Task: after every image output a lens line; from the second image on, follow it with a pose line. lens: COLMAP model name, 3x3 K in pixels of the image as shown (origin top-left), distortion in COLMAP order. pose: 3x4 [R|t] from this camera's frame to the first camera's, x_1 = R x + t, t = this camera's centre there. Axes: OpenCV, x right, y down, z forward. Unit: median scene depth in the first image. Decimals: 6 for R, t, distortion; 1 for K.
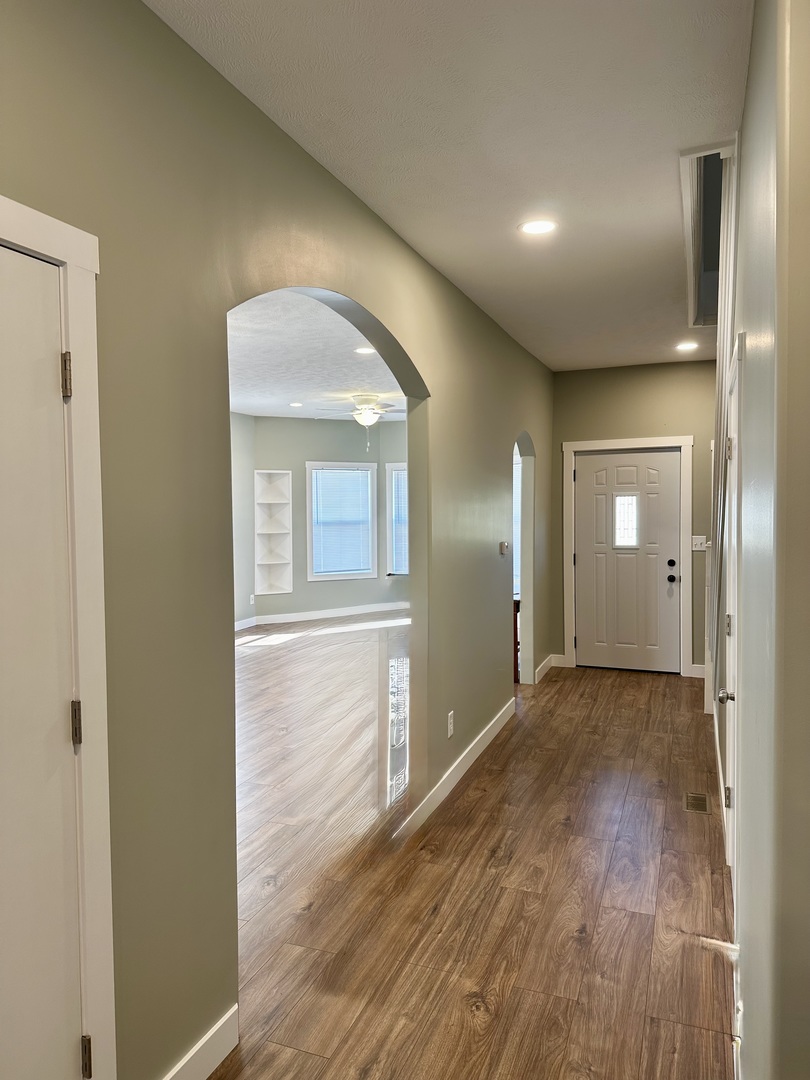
lens RADIAL K [[739.1, 0, 401.5], [0, 739.1, 537.5], [0, 0, 1]] dist [0.041695, -0.035150]
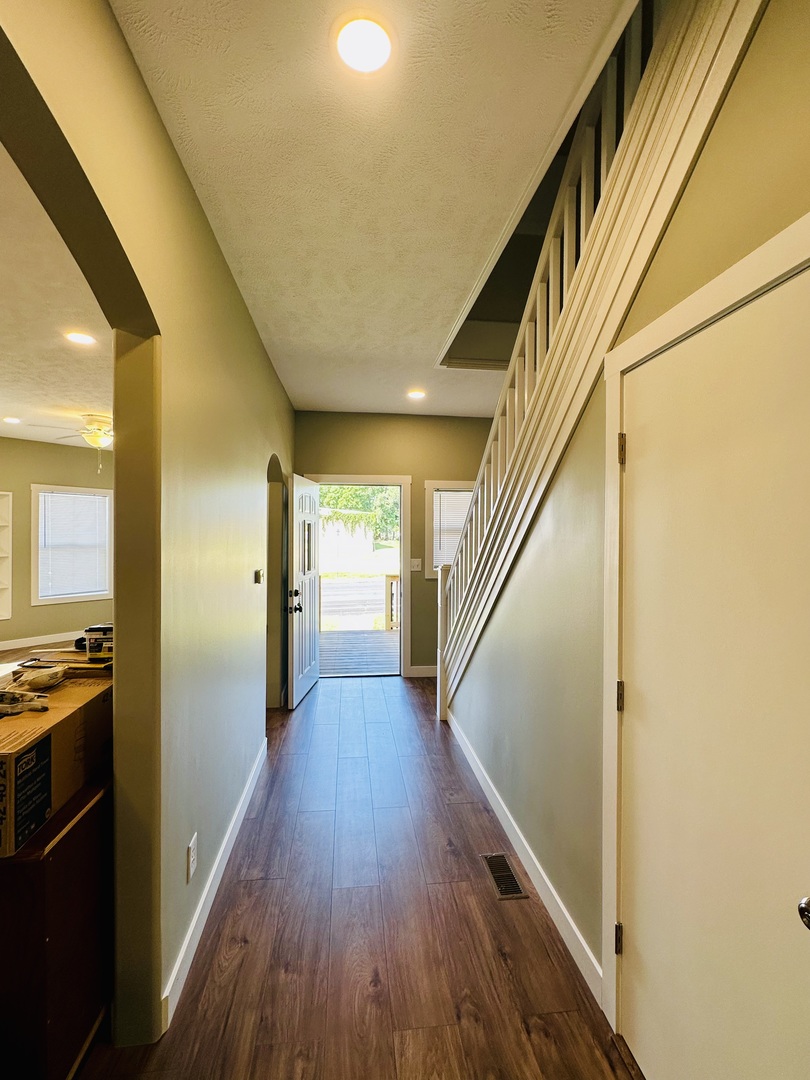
lens RADIAL K [[476.8, 0, 403.8], [0, 476.8, 543.0], [0, 0, 1]] dist [-0.002831, 0.000204]
pose [[0.883266, 0.010096, 0.468763, 0.020265], [0.003082, 0.999622, -0.027336, -0.008232], [-0.468861, 0.025590, 0.882901, 0.340383]]
